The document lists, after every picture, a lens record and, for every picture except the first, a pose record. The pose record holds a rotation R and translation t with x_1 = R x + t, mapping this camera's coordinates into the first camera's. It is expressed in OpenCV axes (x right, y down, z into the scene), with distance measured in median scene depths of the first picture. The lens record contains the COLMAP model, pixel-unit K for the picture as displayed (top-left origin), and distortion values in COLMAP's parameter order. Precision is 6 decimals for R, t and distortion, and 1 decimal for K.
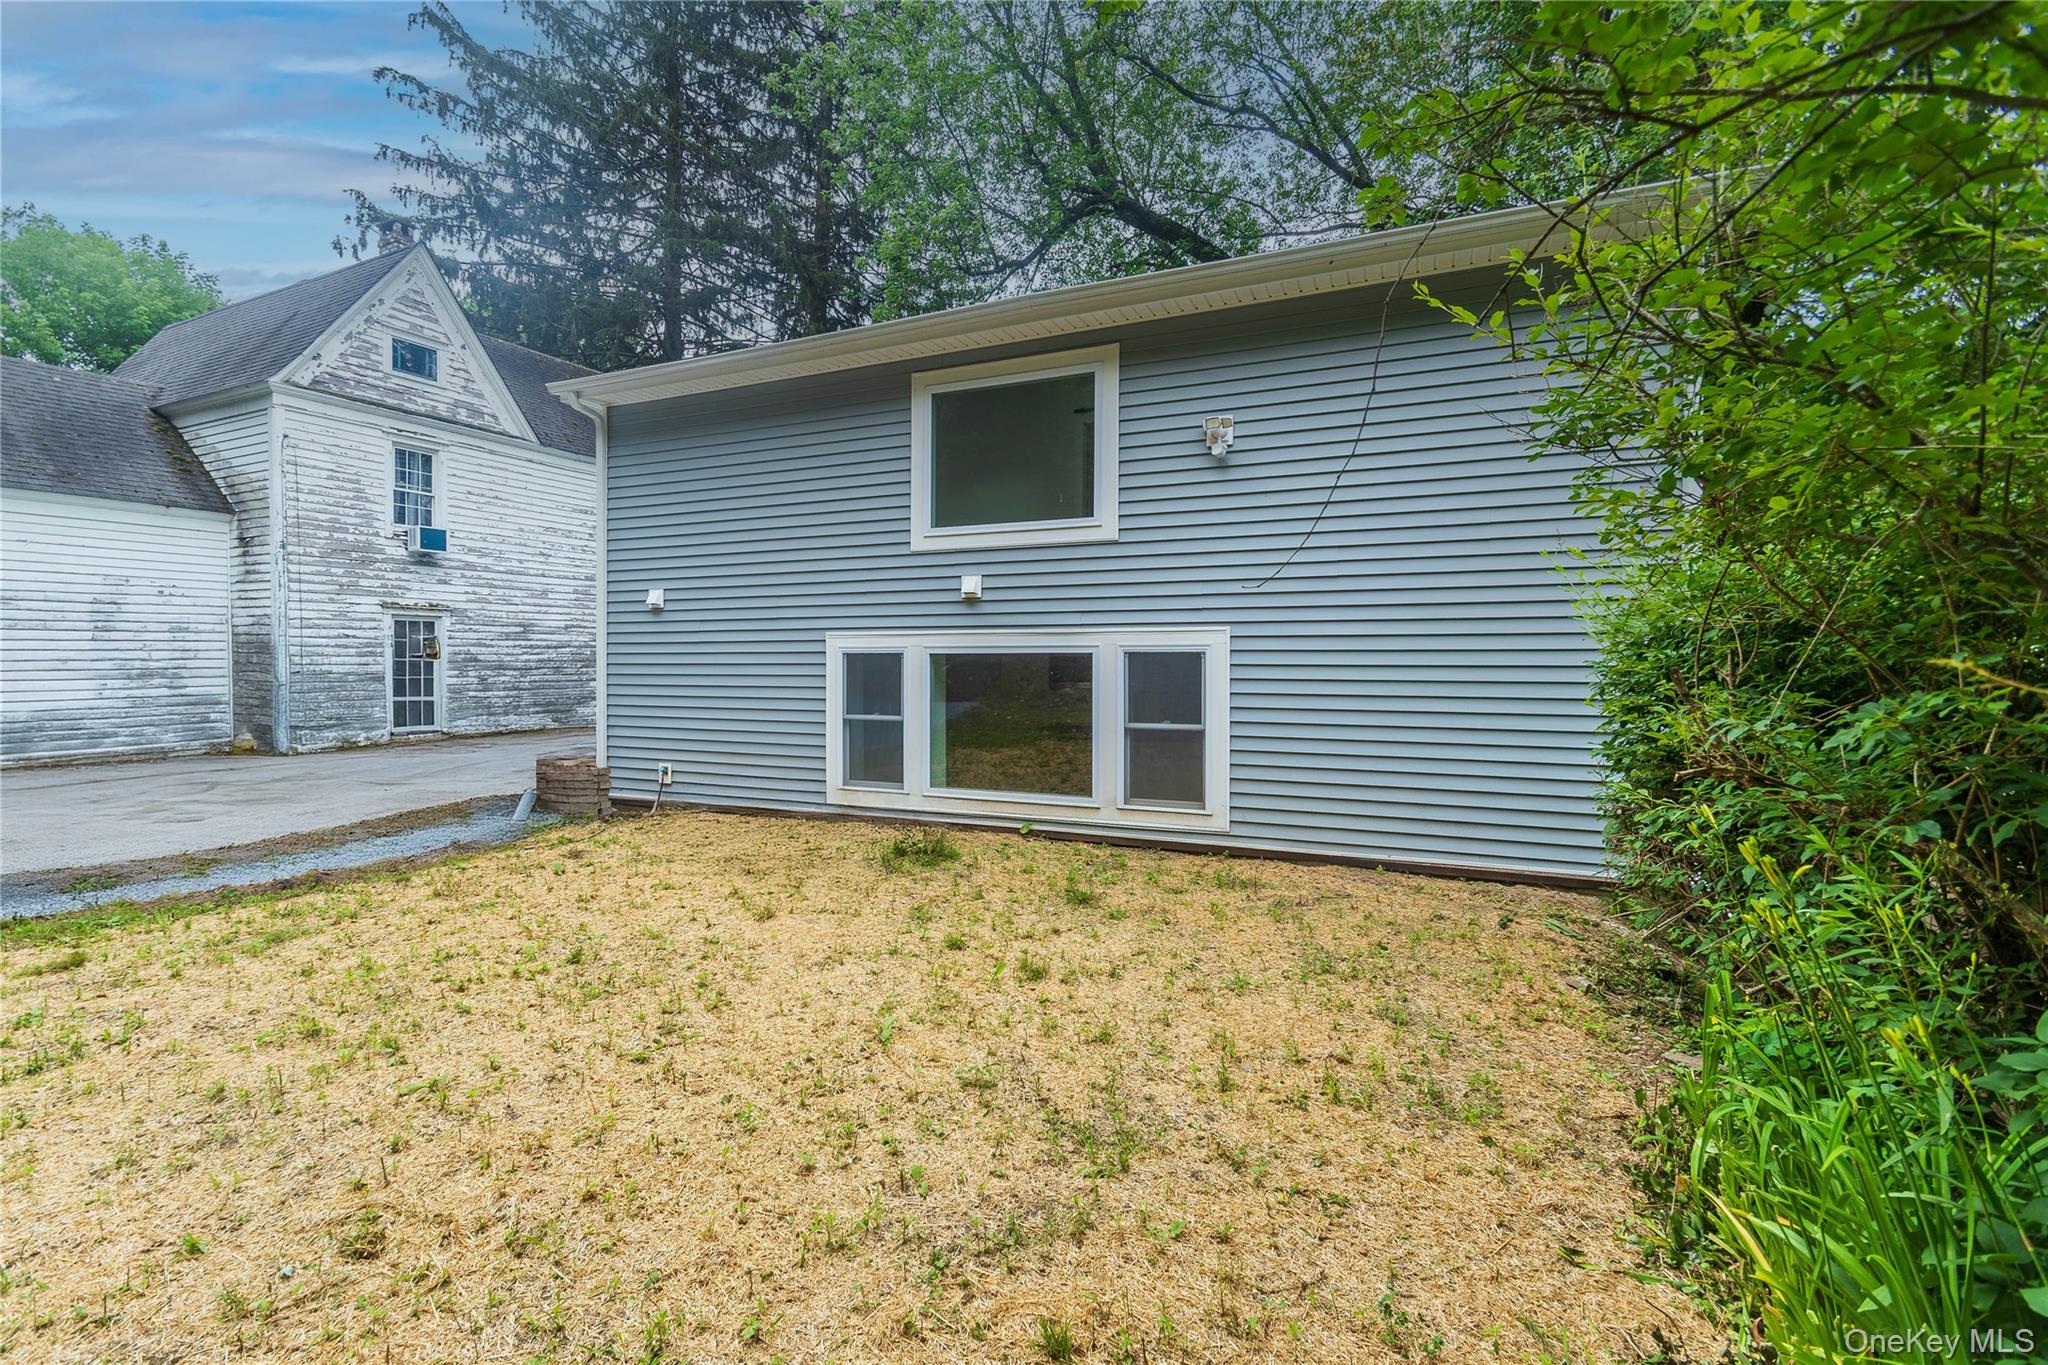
lens RADIAL K [[927.4, 0, 1005.5], [0, 927.4, 667.0], [0, 0, 1]] dist [-0.000934, -0.003209]
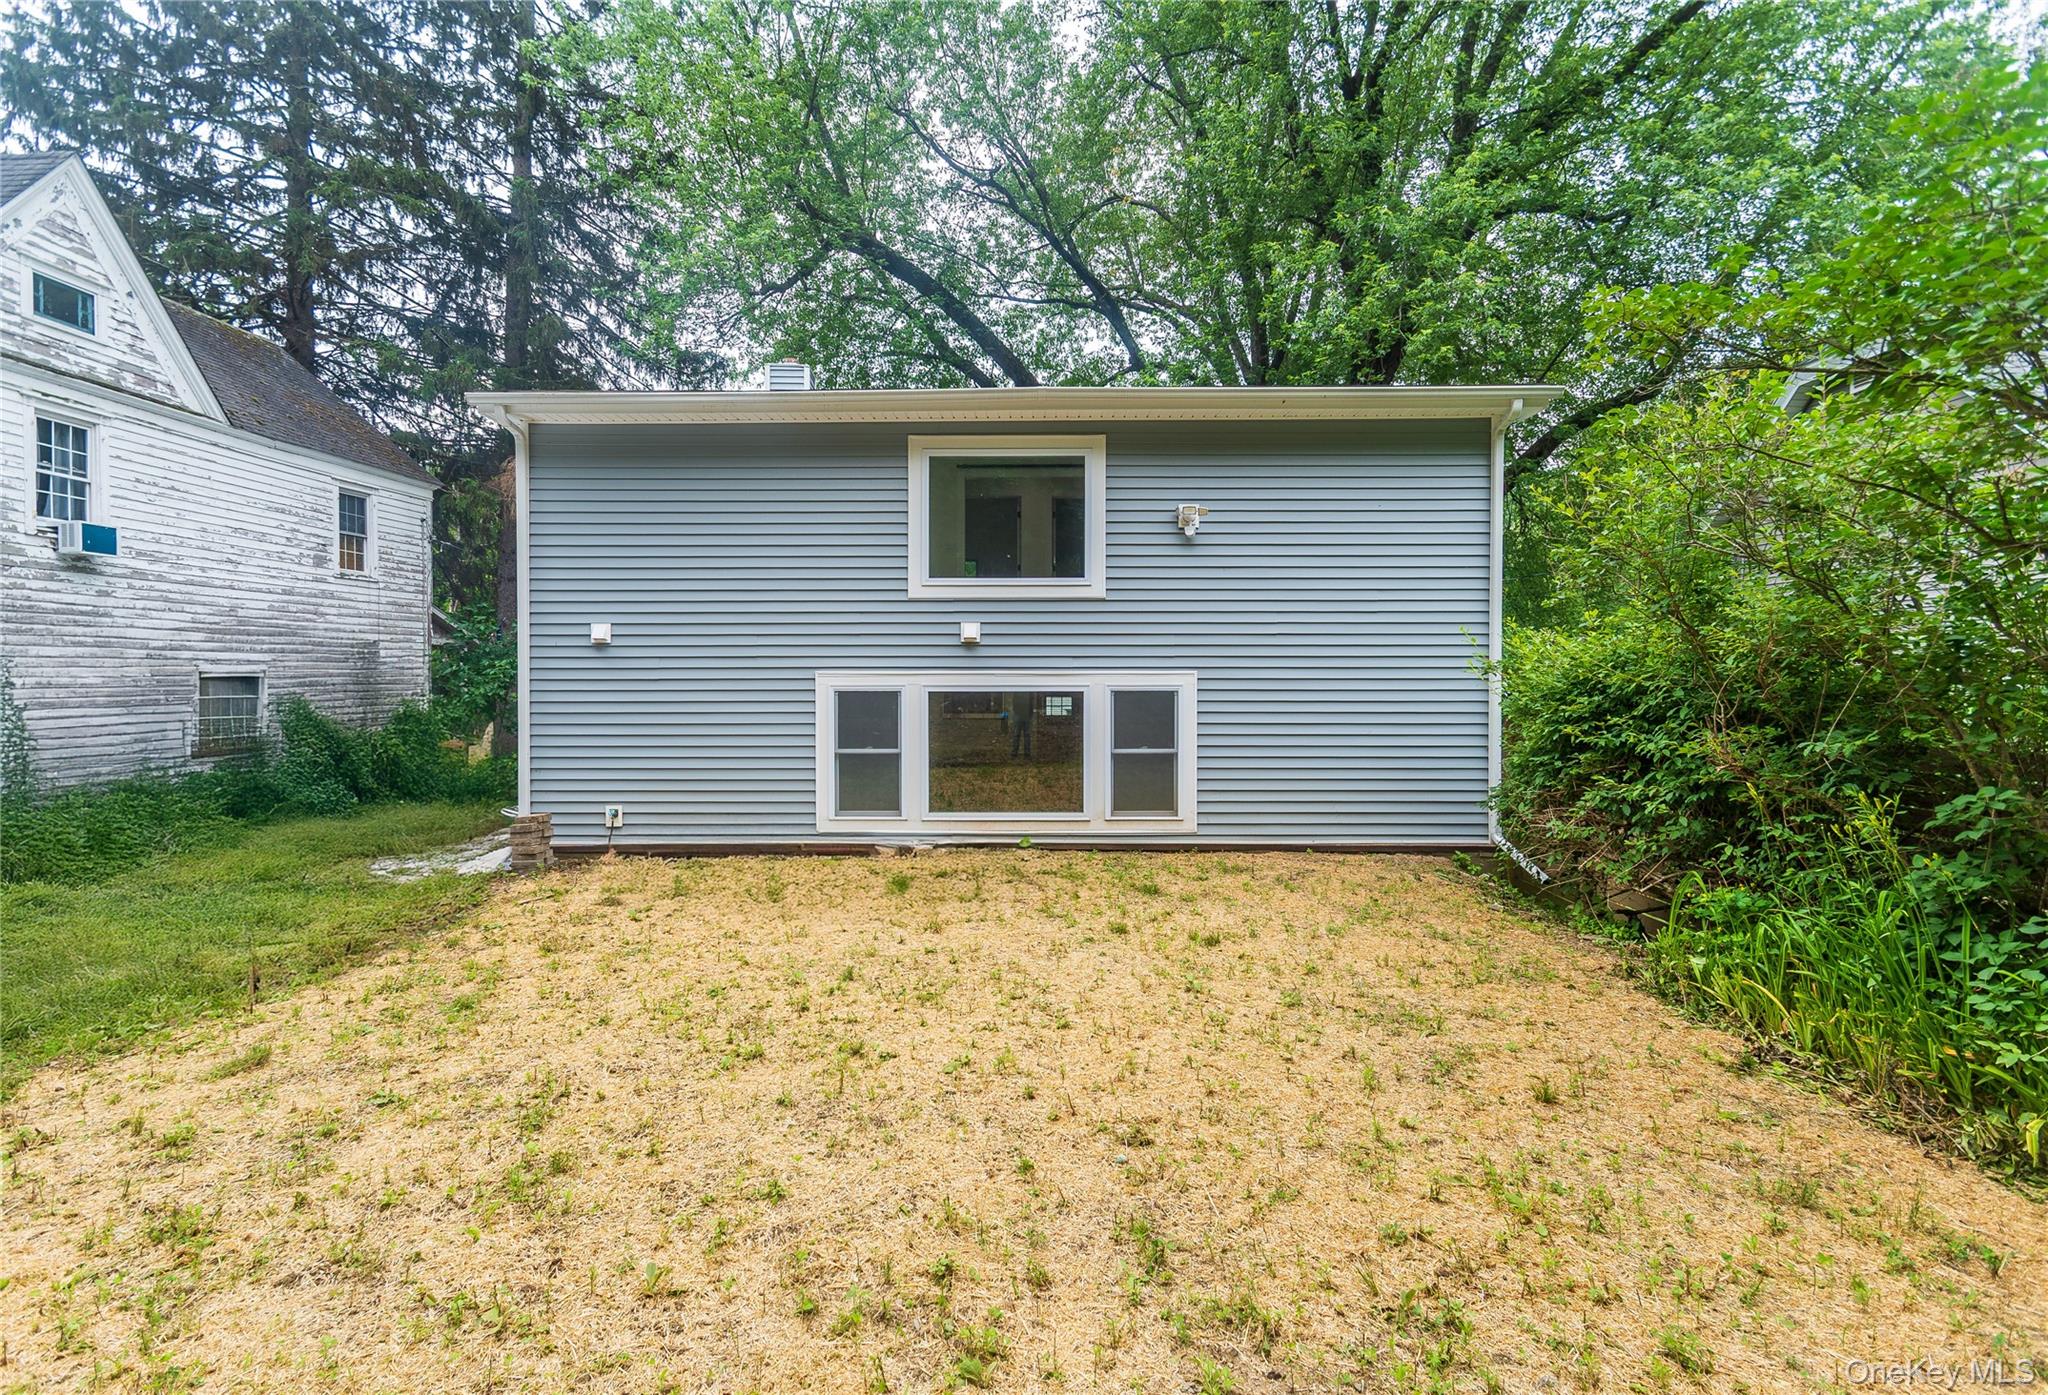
lens RADIAL K [[956.6, 0, 1005.1], [0, 956.6, 690.0], [0, 0, 1]] dist [-0.000754, -0.000169]
pose [[0.914475, -0.006119, 0.404597, -0.455388], [0.004424, 0.999977, 0.005124, -0.021757], [-0.404619, -0.002896, 0.914481, -0.078839]]
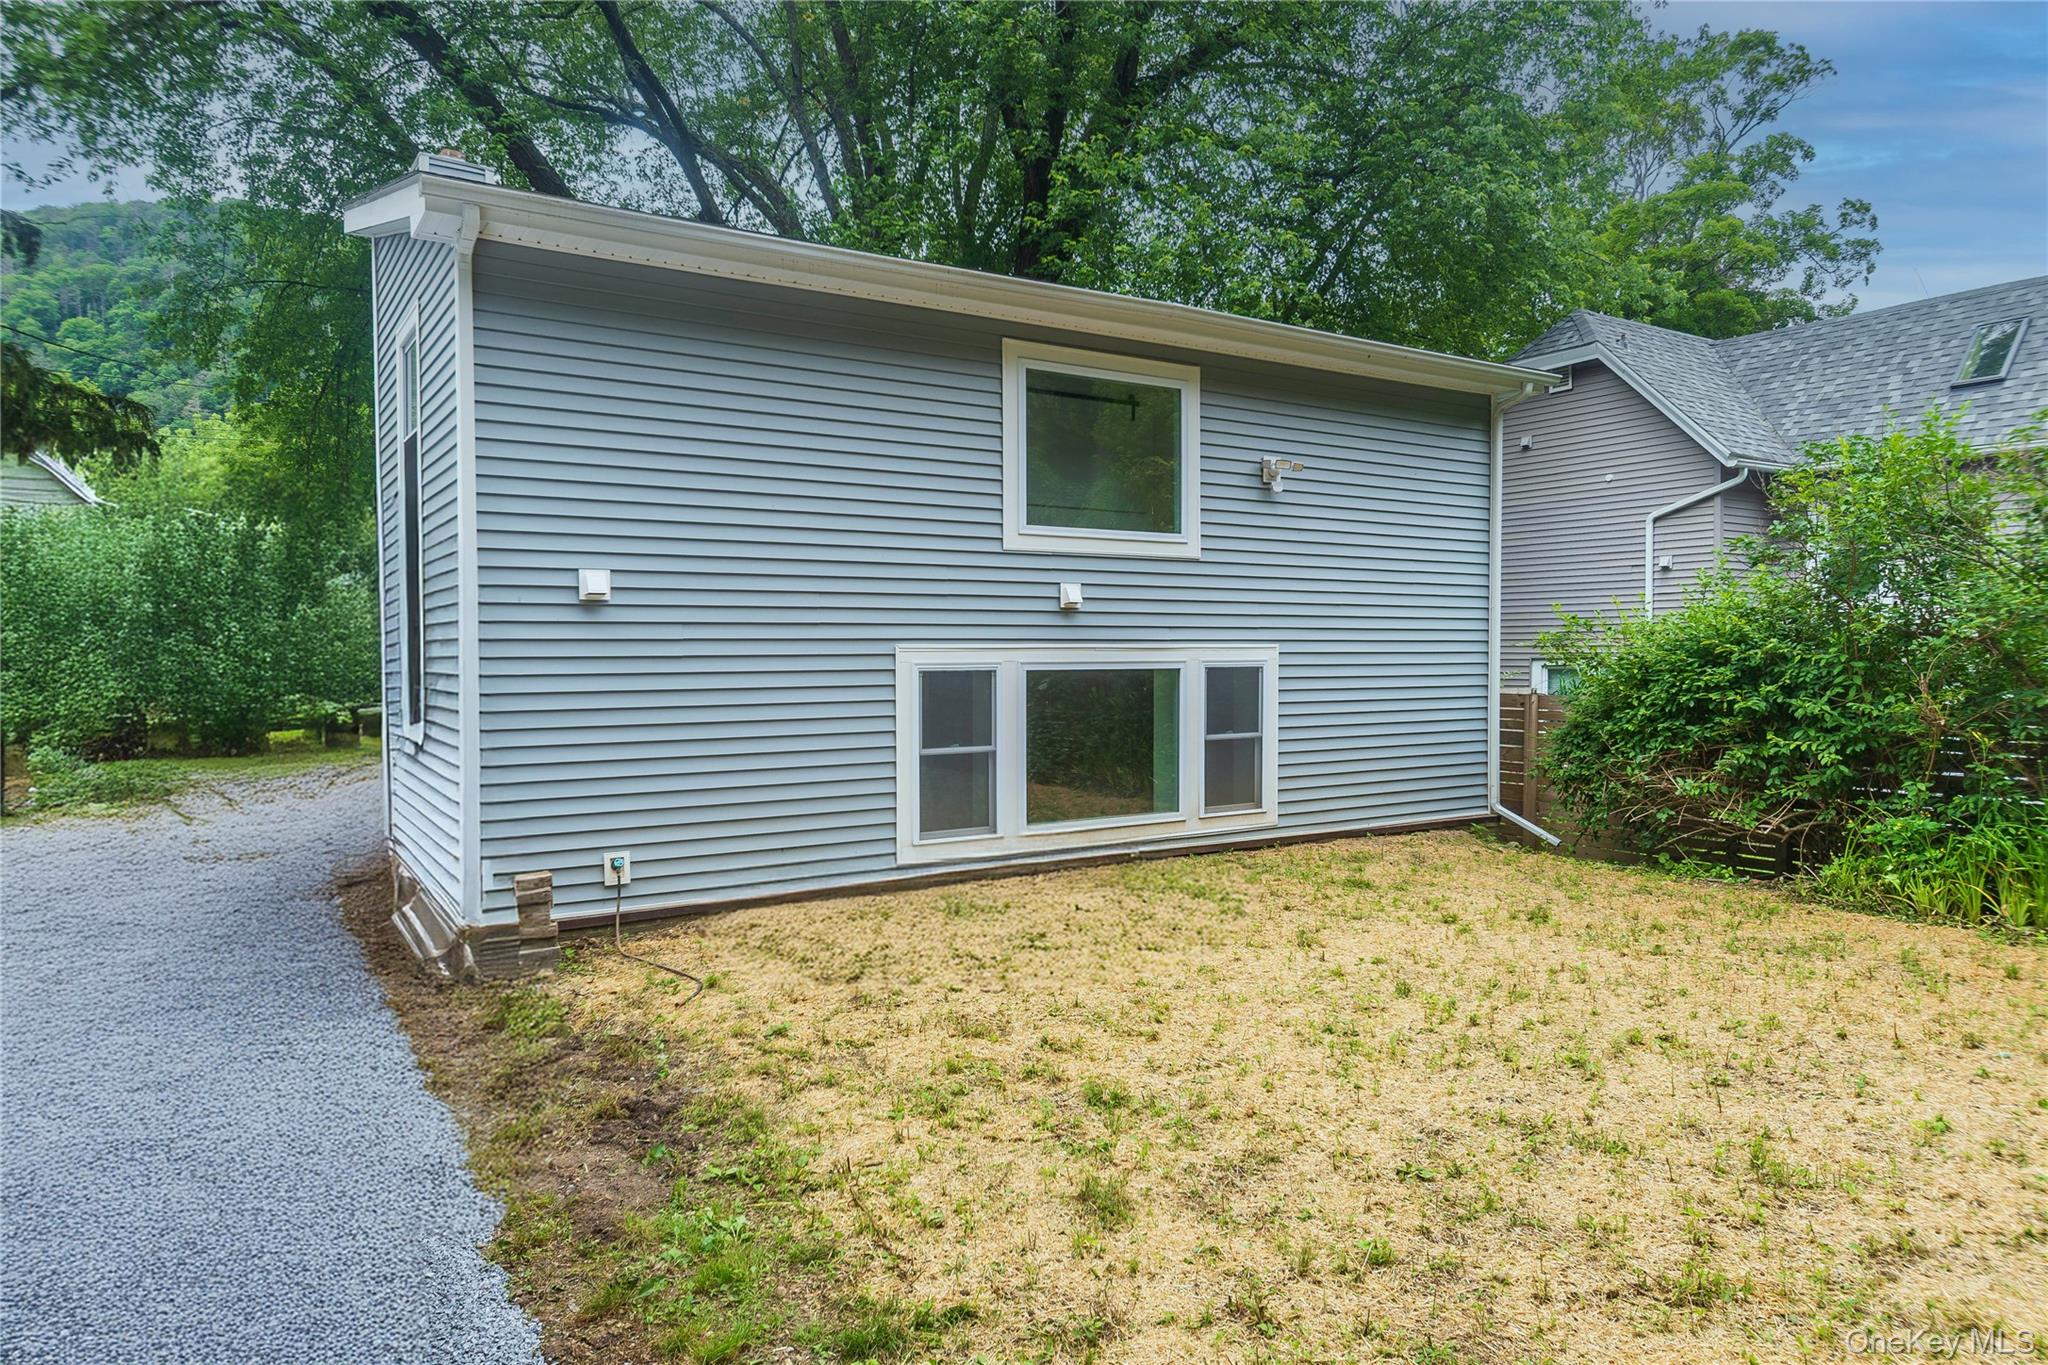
lens RADIAL K [[1305.0, 0, 1034.5], [0, 1305.0, 680.1], [0, 0, 1]] dist [0.002688, -0.001739]
pose [[0.535700, -0.022543, 0.844107, -1.090769], [0.008424, 0.999737, 0.021353, -0.031174], [-0.844366, -0.004329, 0.535749, 0.341336]]
